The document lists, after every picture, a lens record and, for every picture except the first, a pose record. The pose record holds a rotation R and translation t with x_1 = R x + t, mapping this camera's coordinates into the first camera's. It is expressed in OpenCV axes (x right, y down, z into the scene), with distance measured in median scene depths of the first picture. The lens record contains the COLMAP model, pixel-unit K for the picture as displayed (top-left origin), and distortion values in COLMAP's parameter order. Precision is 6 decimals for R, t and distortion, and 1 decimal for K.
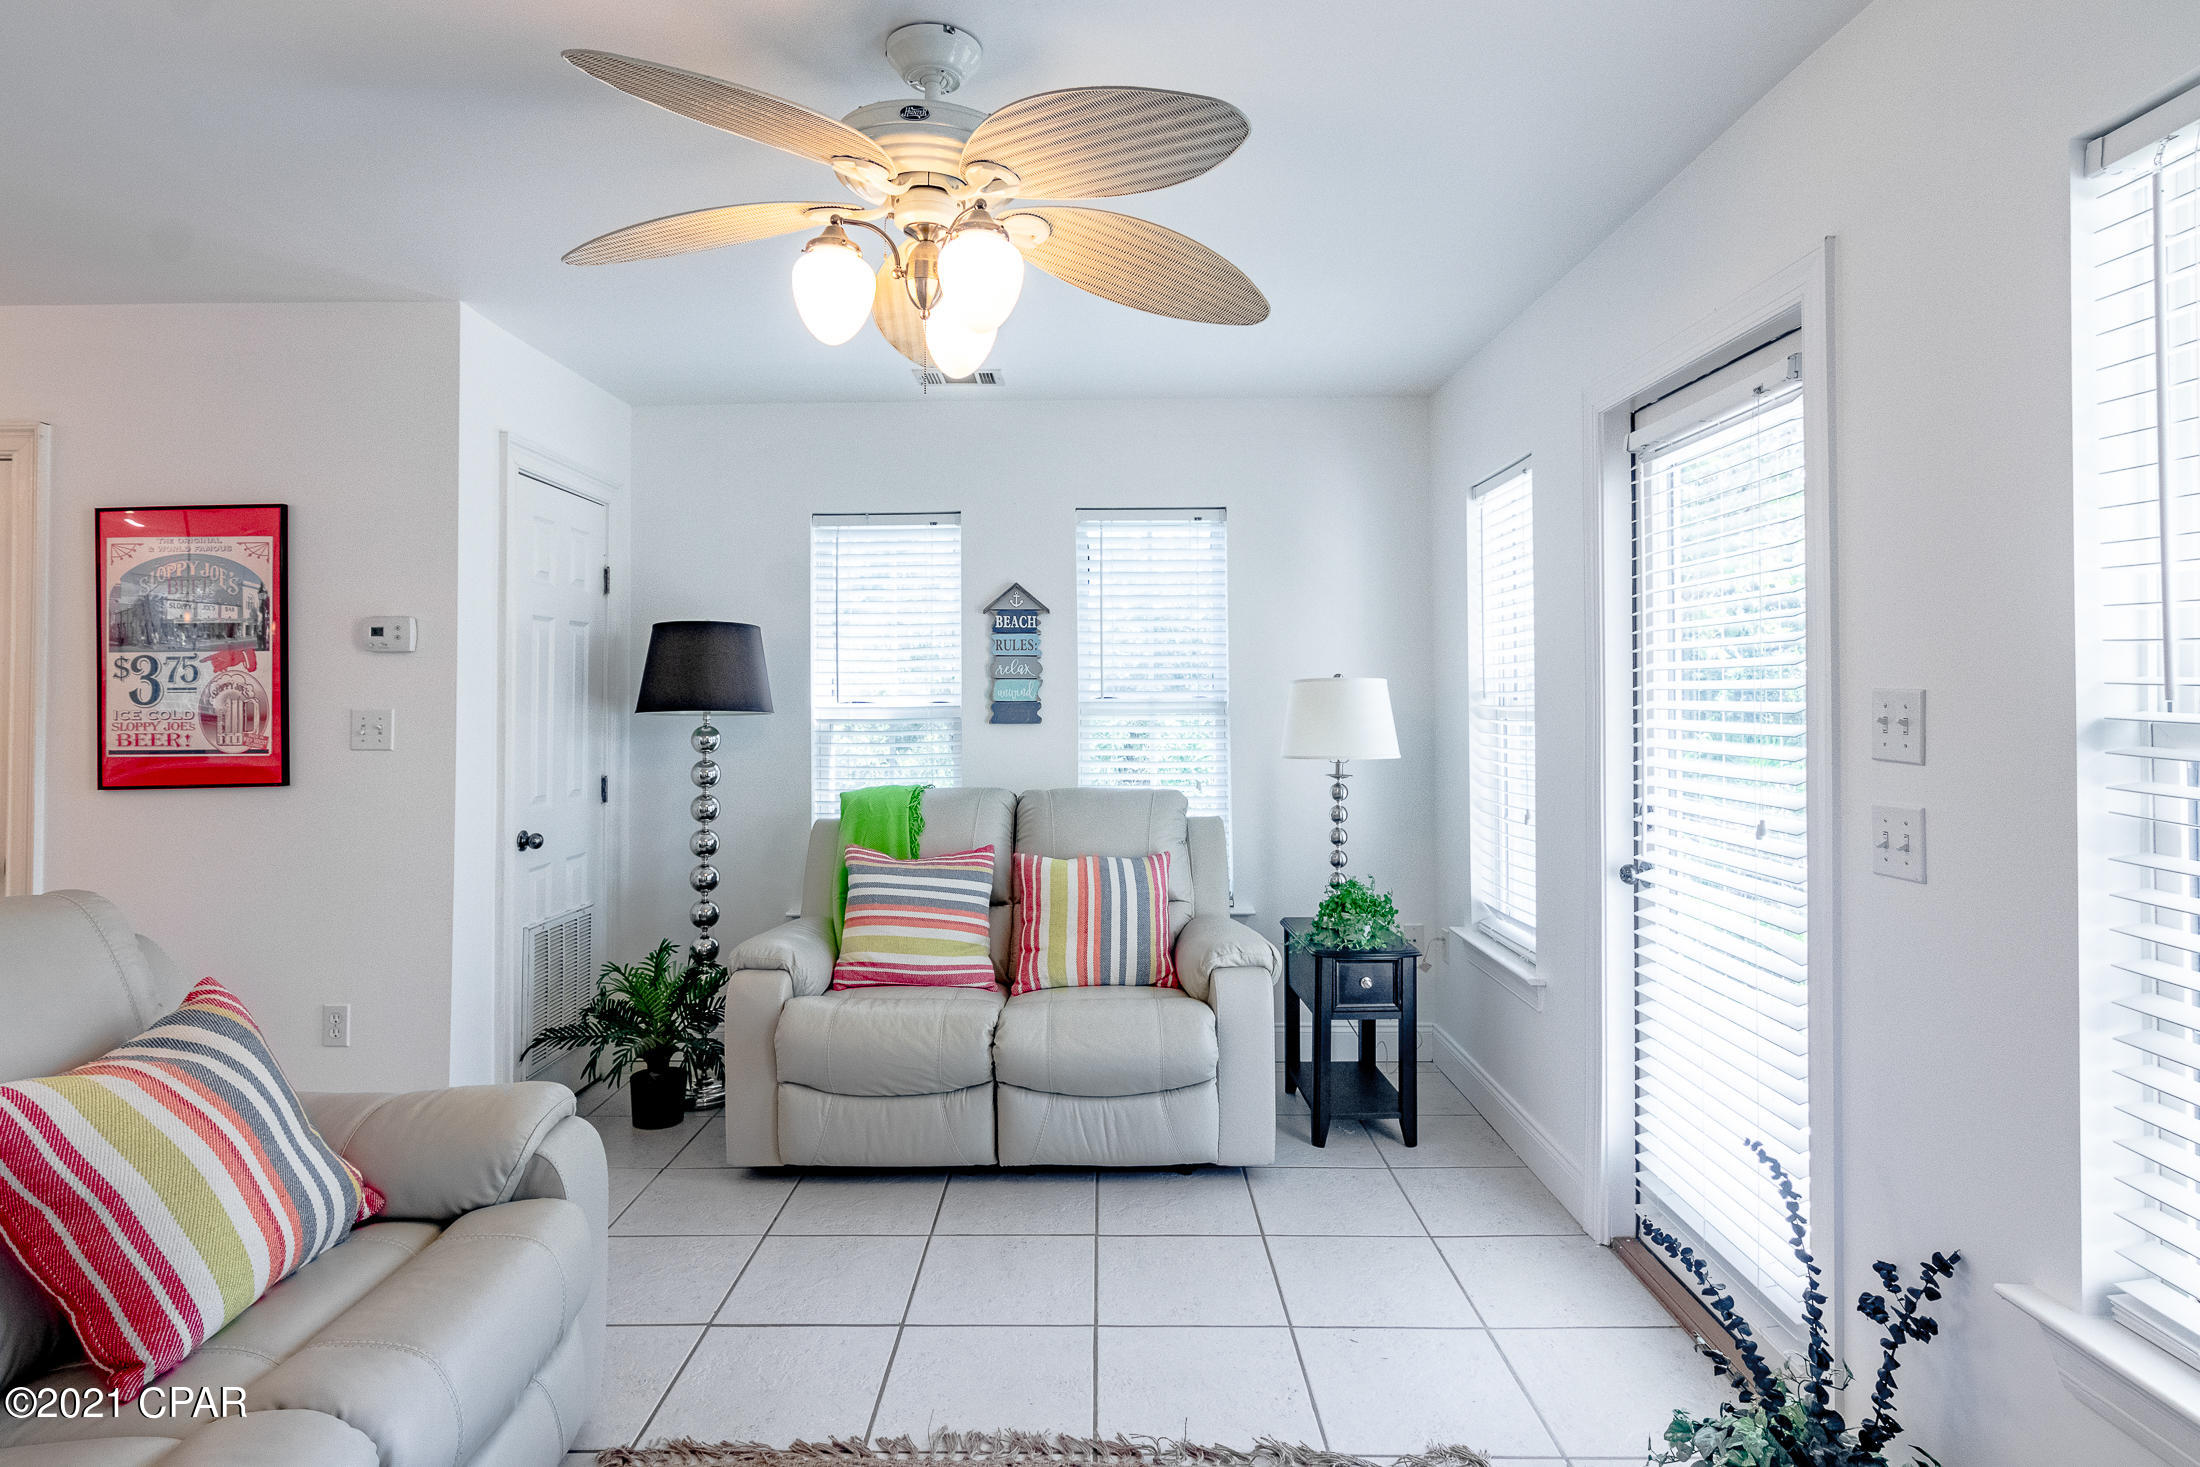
lens RADIAL K [[1136.4, 0, 1094.6], [0, 1136.4, 679.9], [0, 0, 1]] dist [-0.001833, -0.000024]
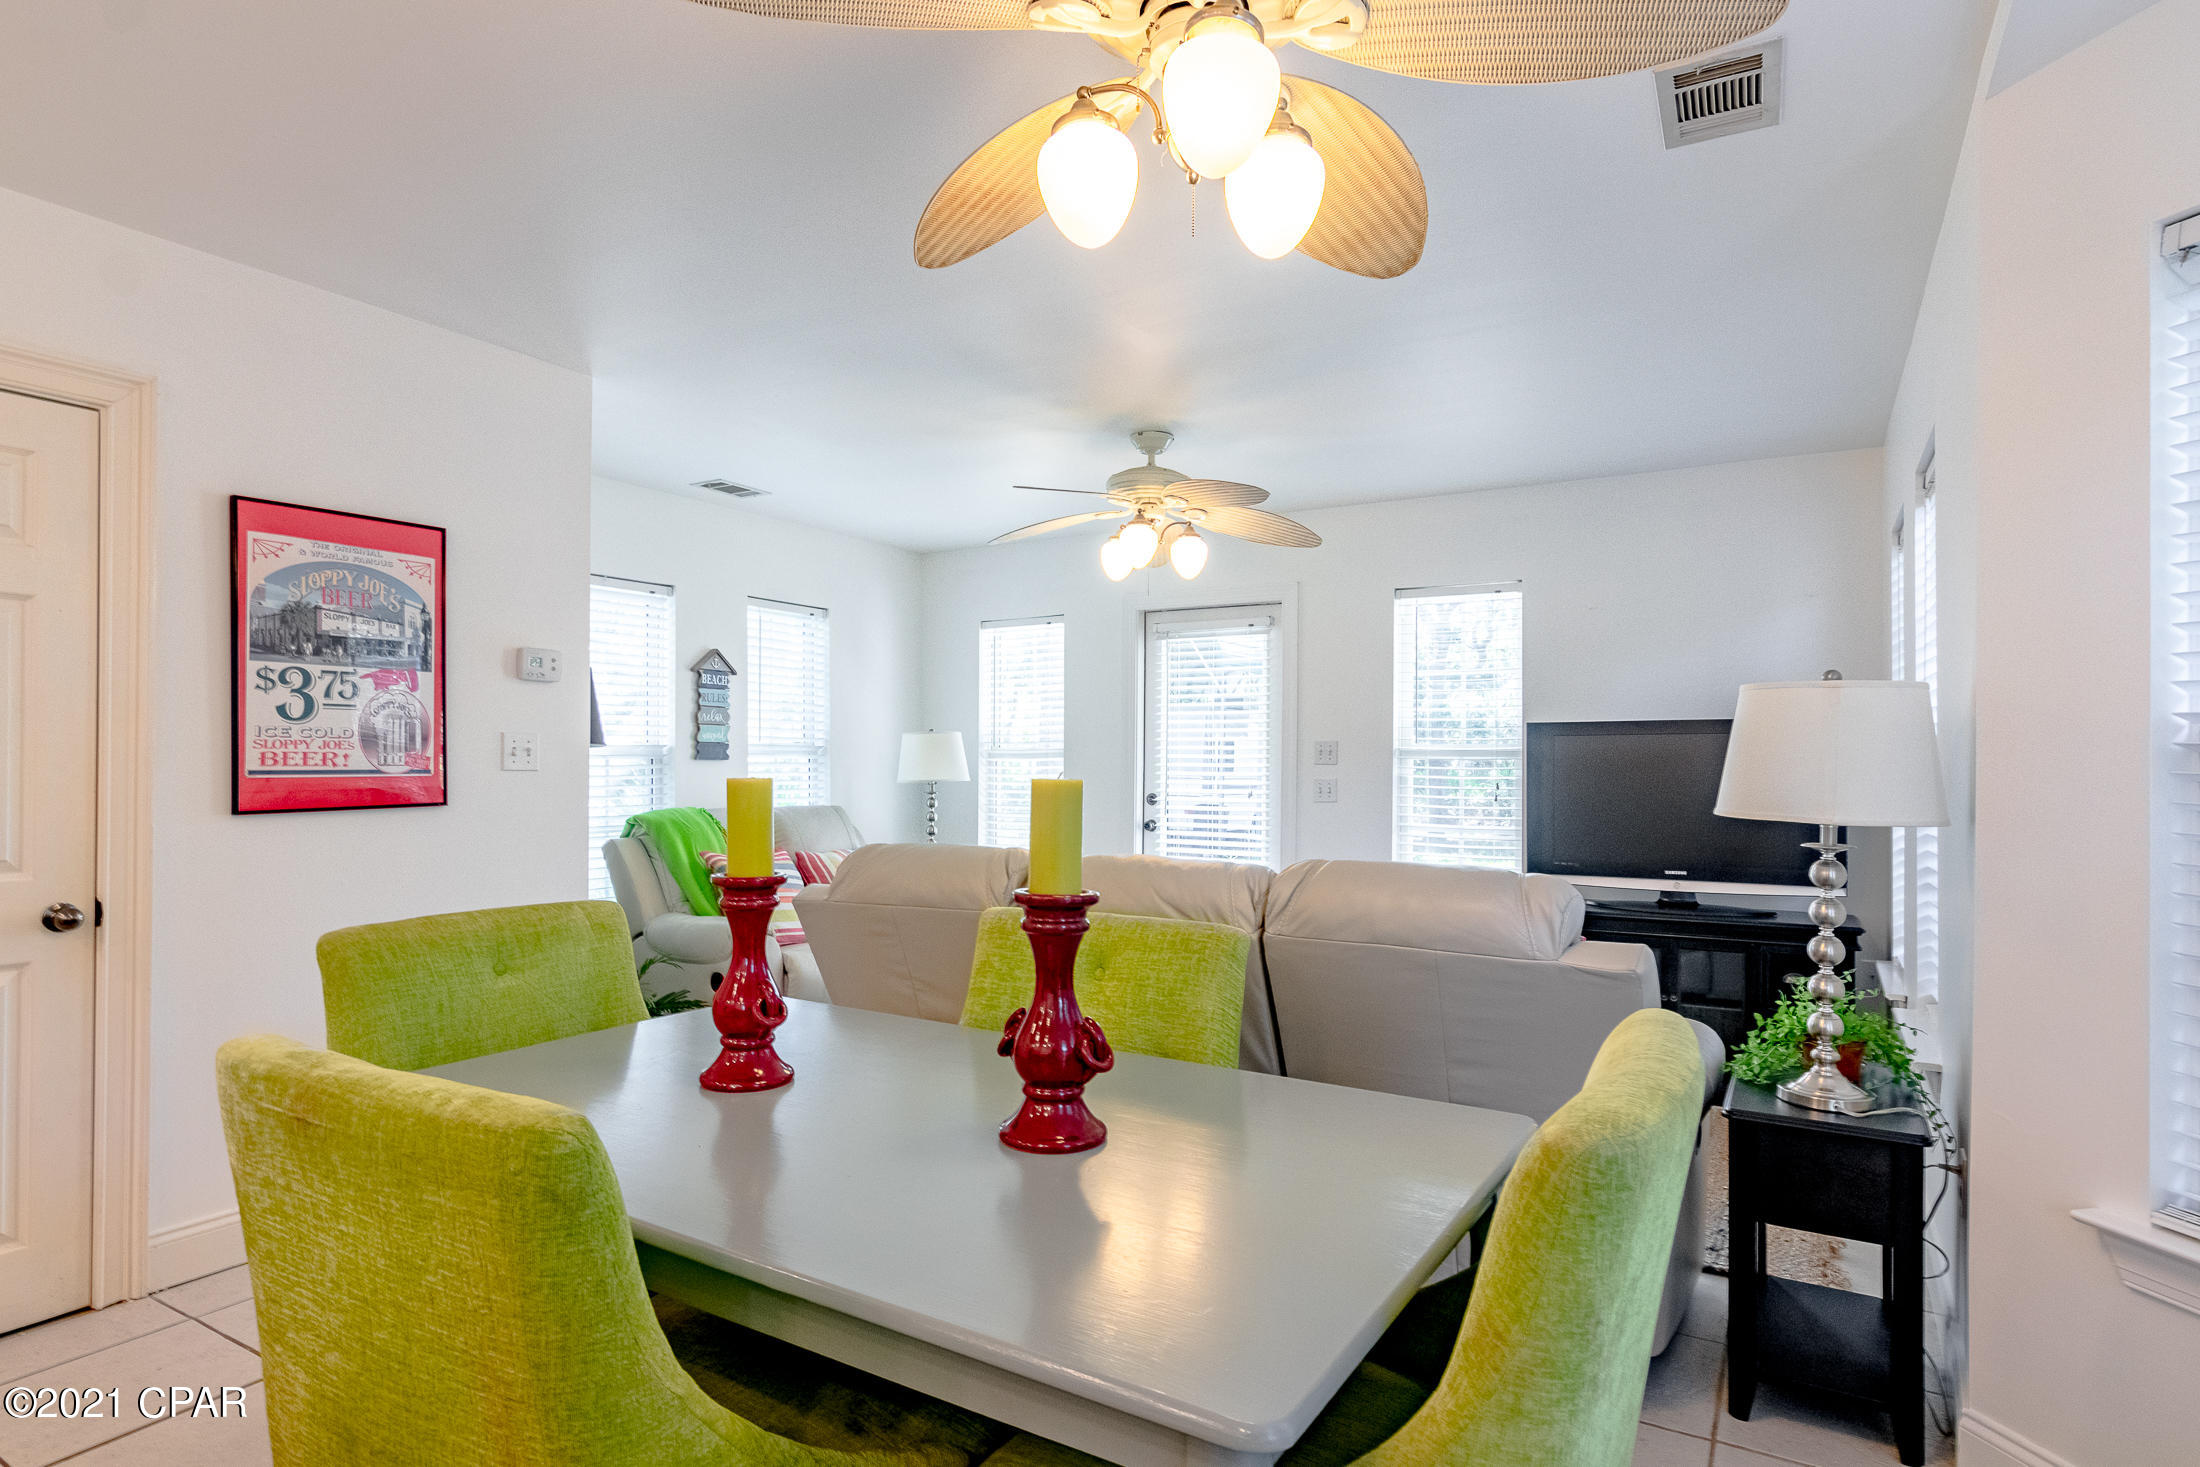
lens RADIAL K [[1134.8, 0, 1103.1], [0, 1134.8, 762.1], [0, 0, 1]] dist [0.000160, 0.000107]
pose [[0.513138, 0.007441, 0.858274, -1.286187], [-0.019195, 0.999812, 0.002808, 0.040281], [-0.858091, -0.017915, 0.513184, -0.031887]]
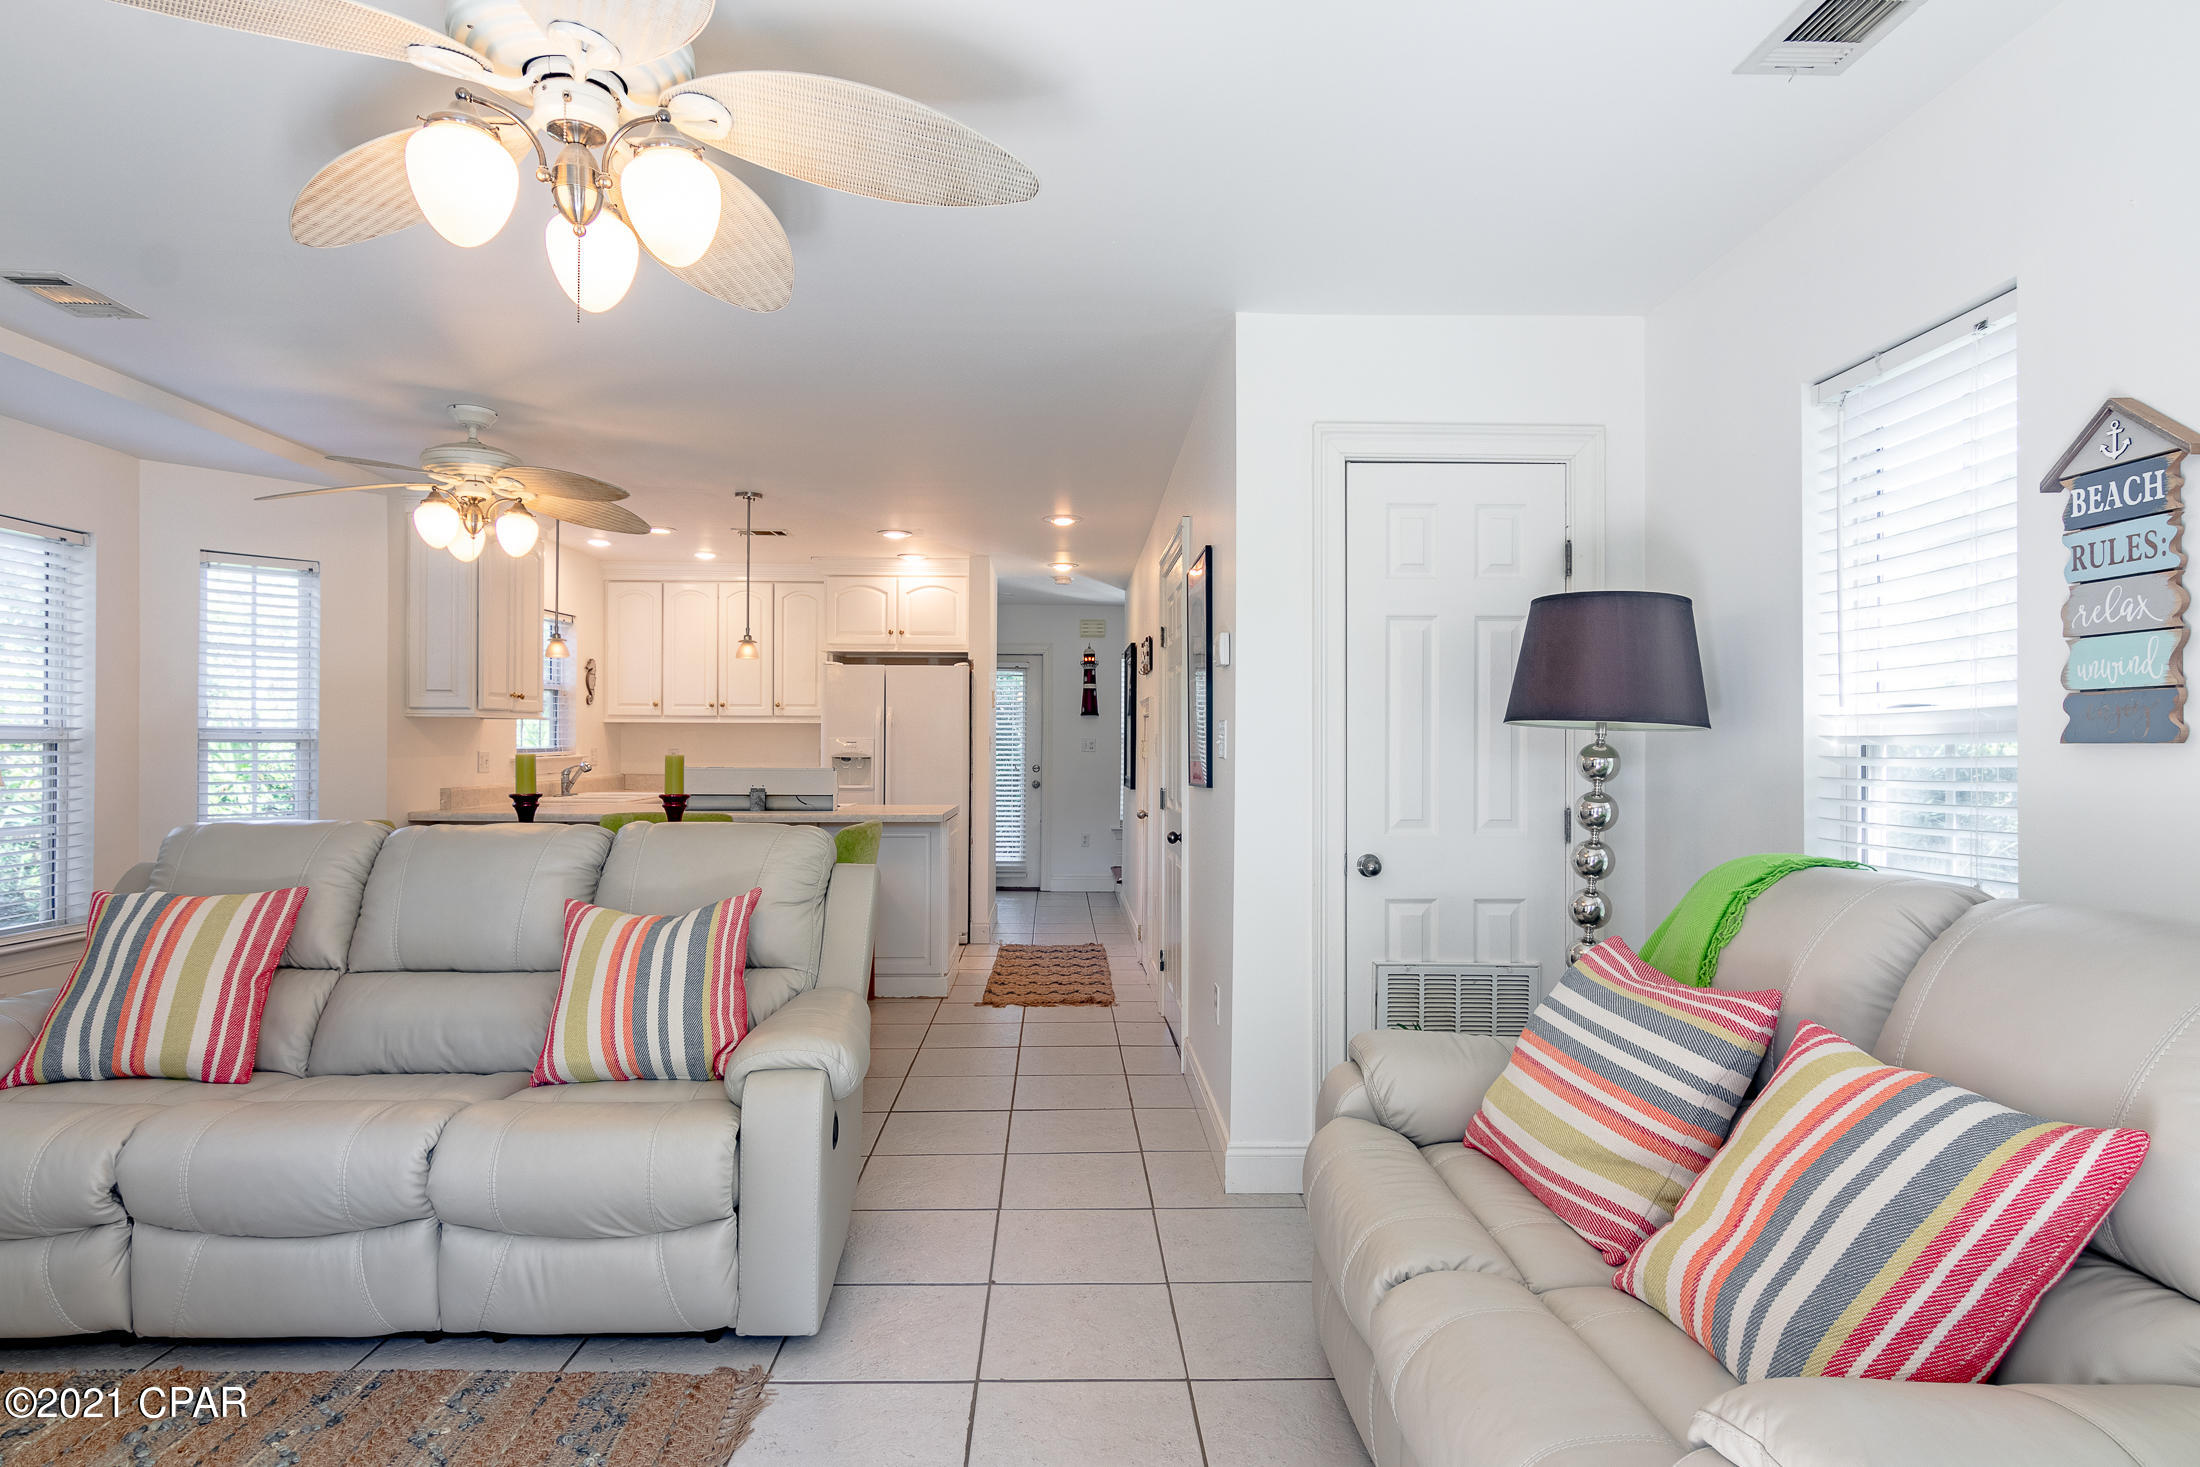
lens RADIAL K [[1124.5, 0, 1100.0], [0, 1124.5, 733.5], [0, 0, 1]] dist [0.000804, 0.000175]
pose [[0.041347, -0.006840, -0.999121, 0.440838], [0.014294, 0.999878, -0.006254, 0.044307], [0.999043, -0.014023, 0.041440, 0.850352]]
